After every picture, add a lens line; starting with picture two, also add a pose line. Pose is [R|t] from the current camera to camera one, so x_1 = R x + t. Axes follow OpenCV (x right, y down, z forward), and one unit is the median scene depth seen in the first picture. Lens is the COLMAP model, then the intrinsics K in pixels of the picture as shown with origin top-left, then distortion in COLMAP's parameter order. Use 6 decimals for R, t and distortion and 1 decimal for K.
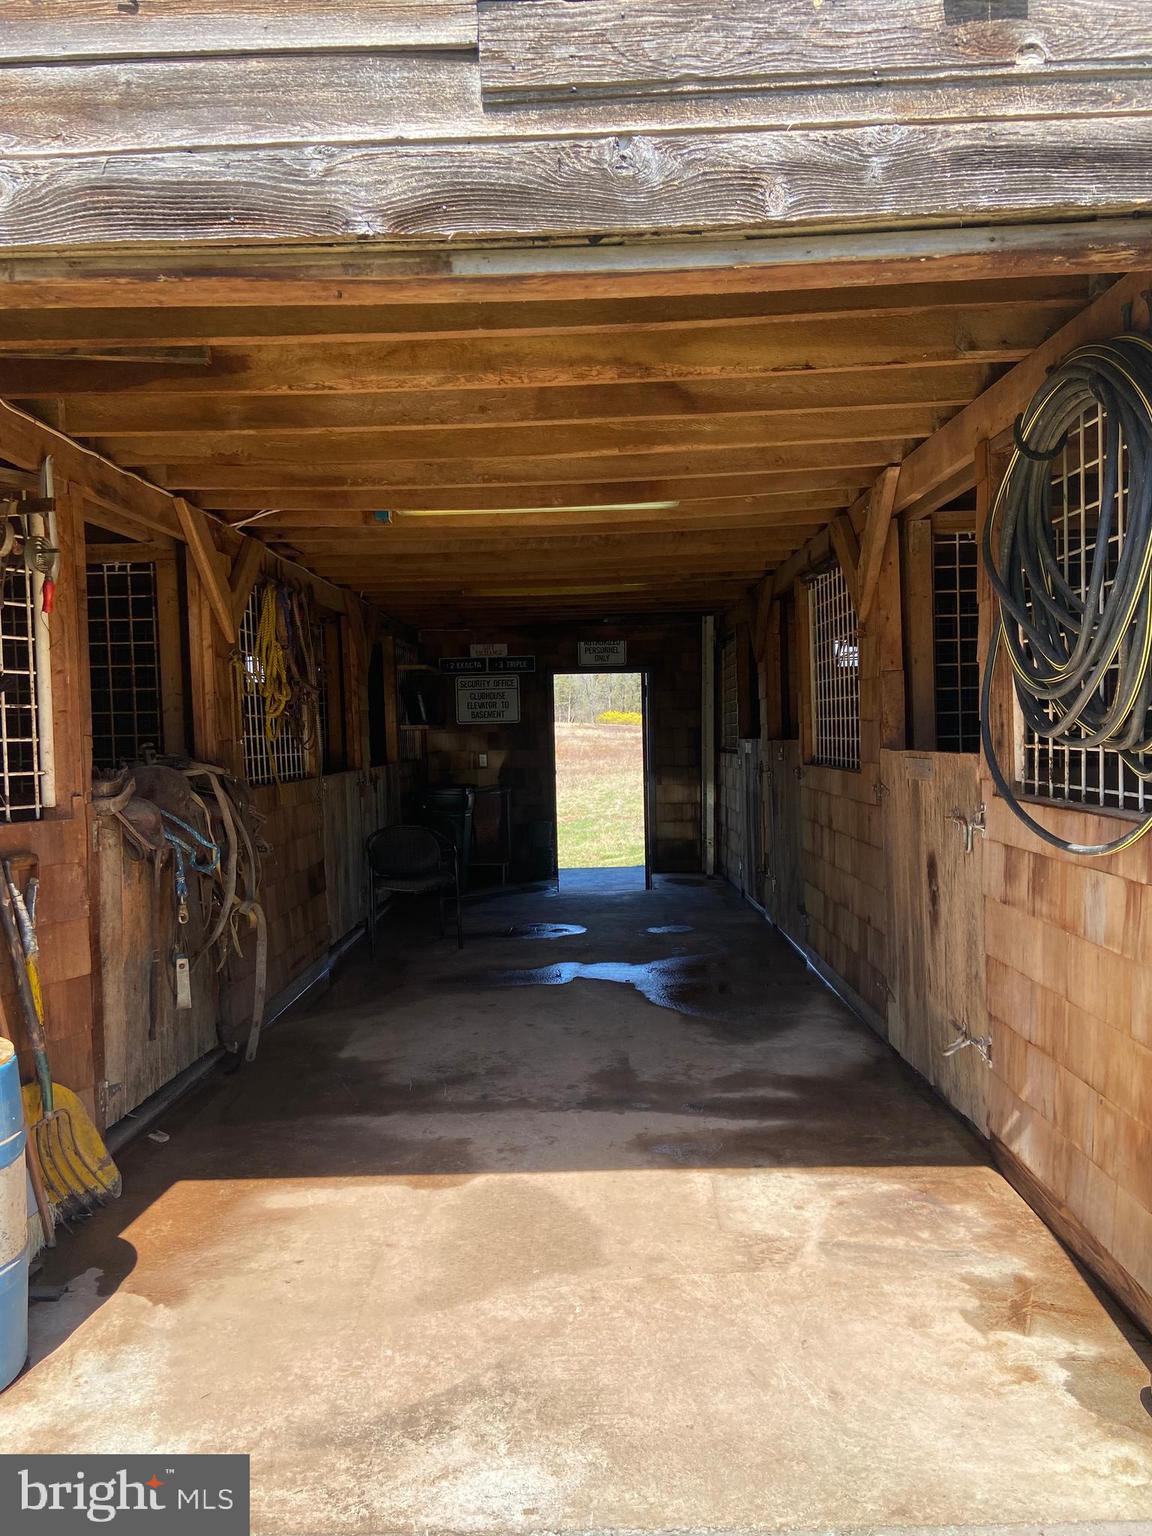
lens RADIAL K [[1166.8, 0, 573.1], [0, 1166.8, 765.4], [0, 0, 1]] dist [0.176375, -0.000254]
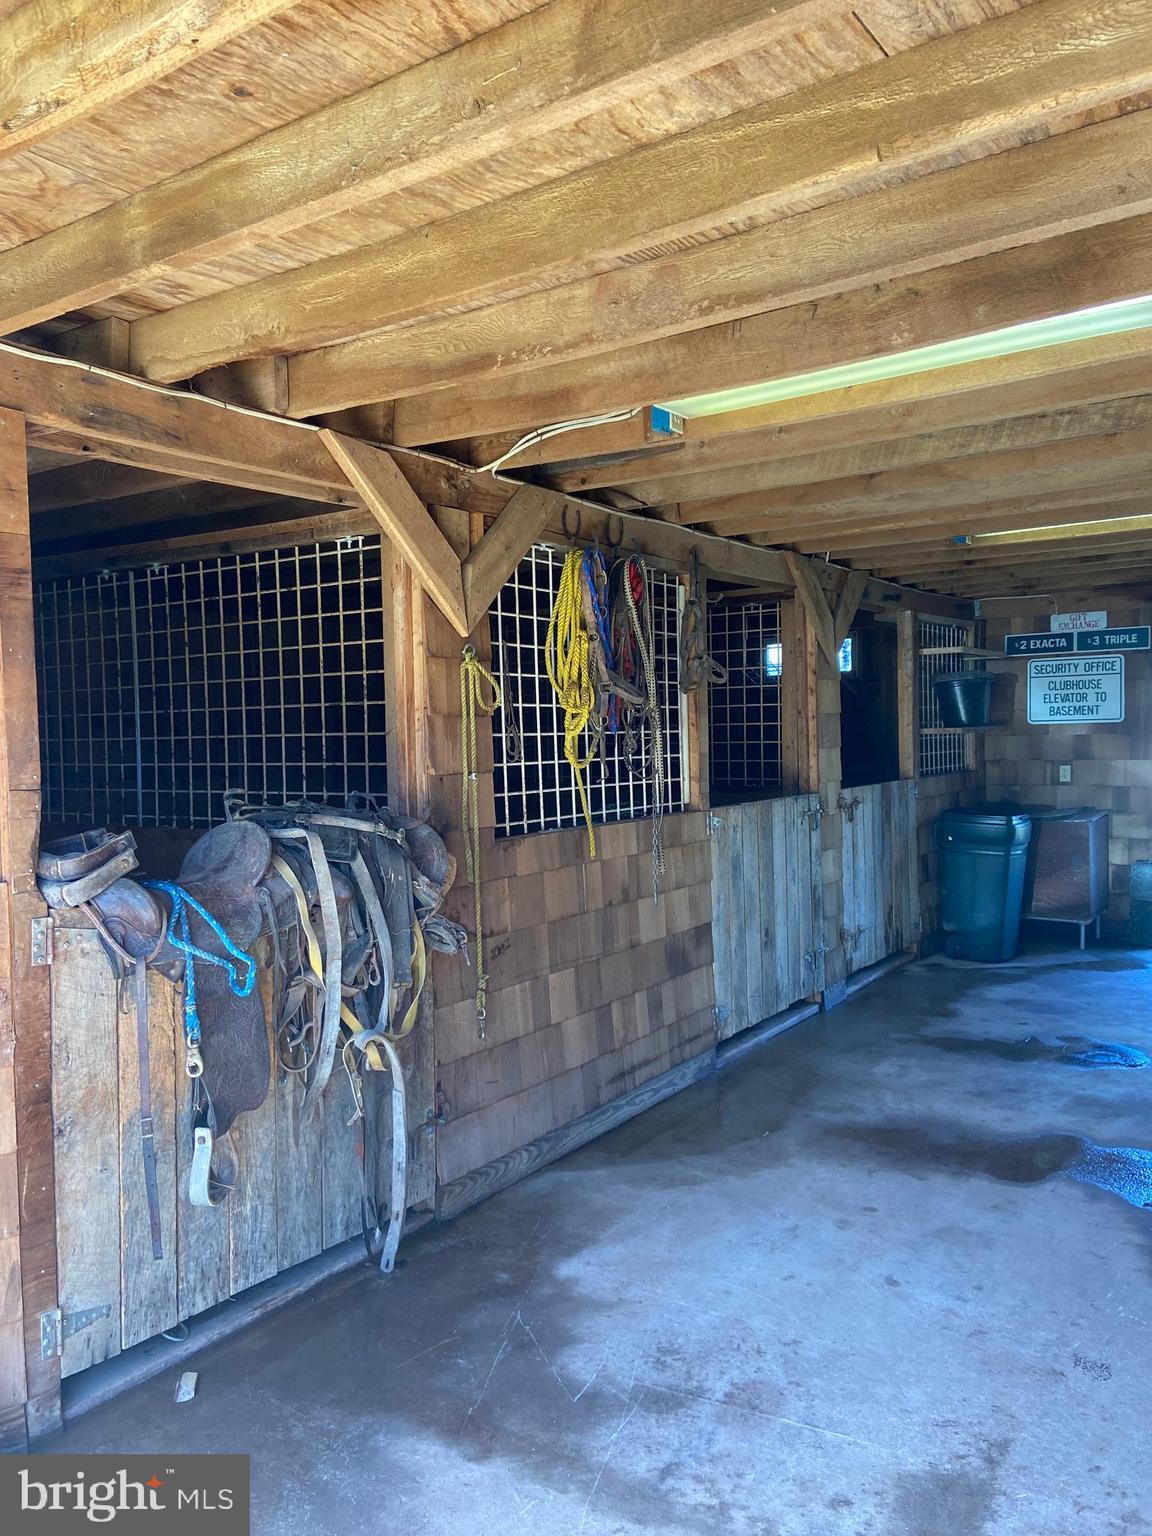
lens RADIAL K [[1167.5, 0, 572.6], [0, 1167.5, 770.6], [0, 0, 1]] dist [0.111062, -0.130069]
pose [[0.836016, 0.025449, -0.548115, 0.162572], [-0.014721, 0.999605, 0.023958, -0.044124], [0.548508, -0.011960, 0.836060, 0.489107]]
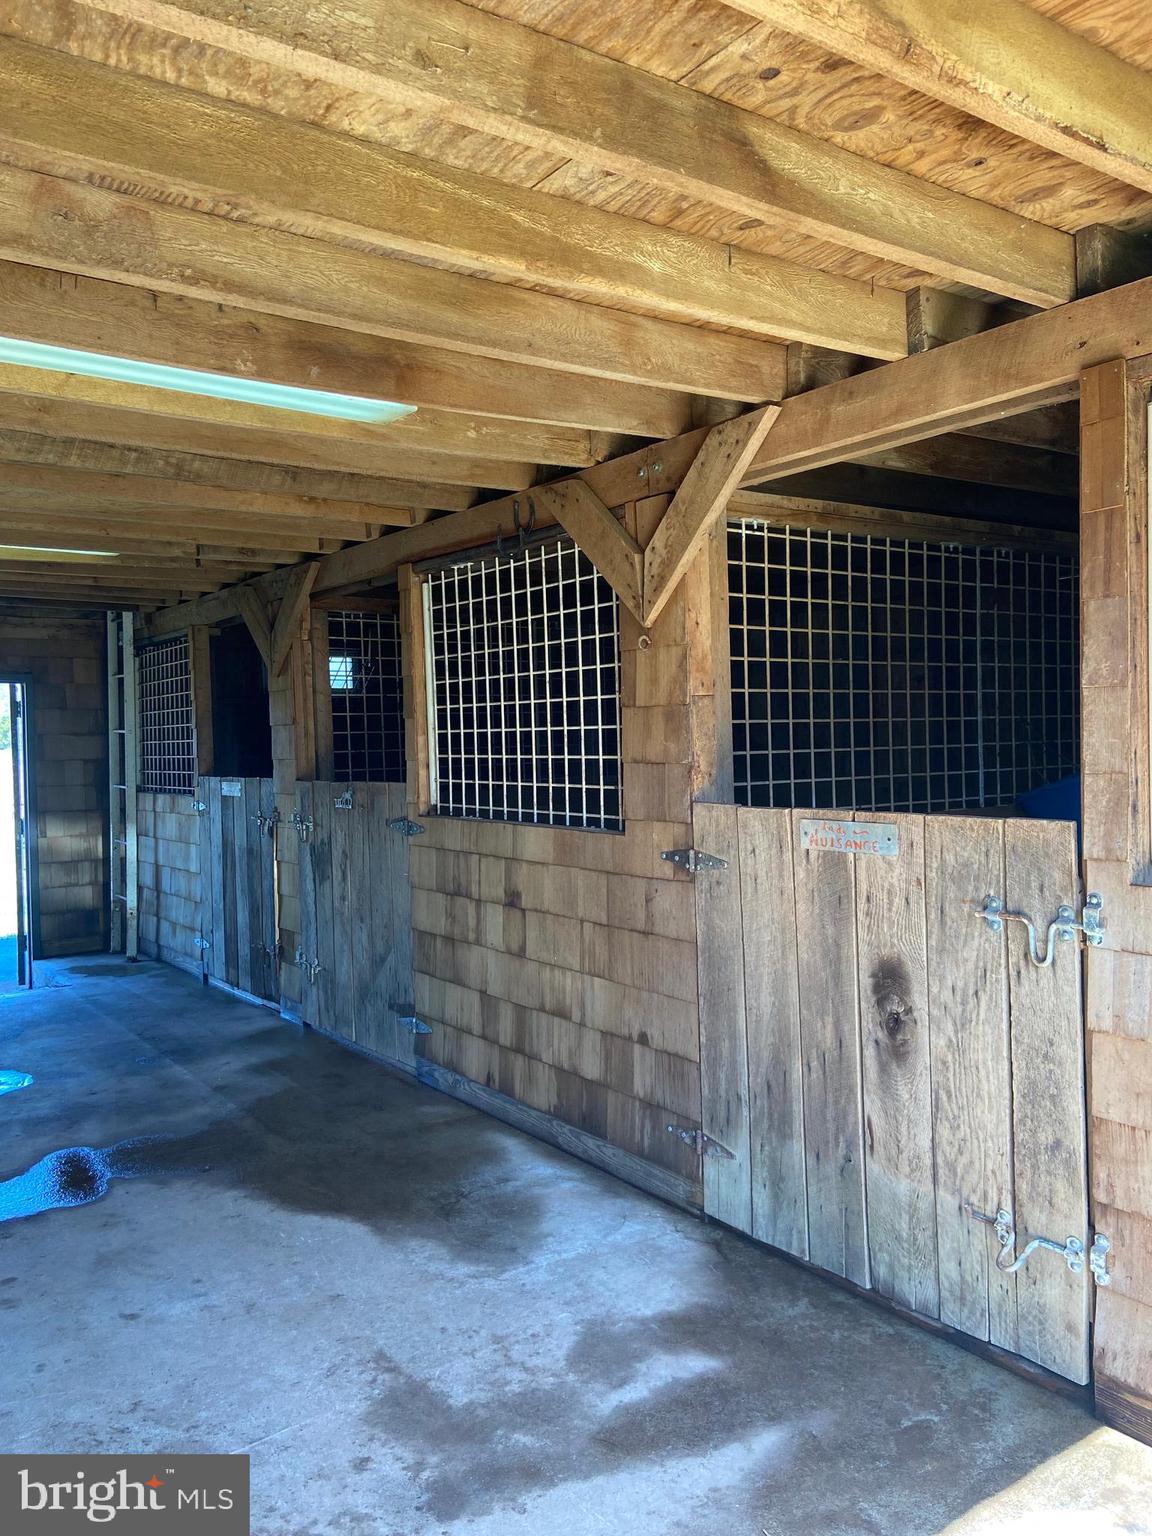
lens RADIAL K [[1160.0, 0, 570.1], [0, 1160.0, 765.0], [0, 0, 1]] dist [0.110065, -0.120381]
pose [[0.805966, -0.001247, 0.591961, -0.224147], [0.014178, 0.999752, -0.017197, -0.026714], [-0.591793, 0.022253, 0.805783, 0.481420]]
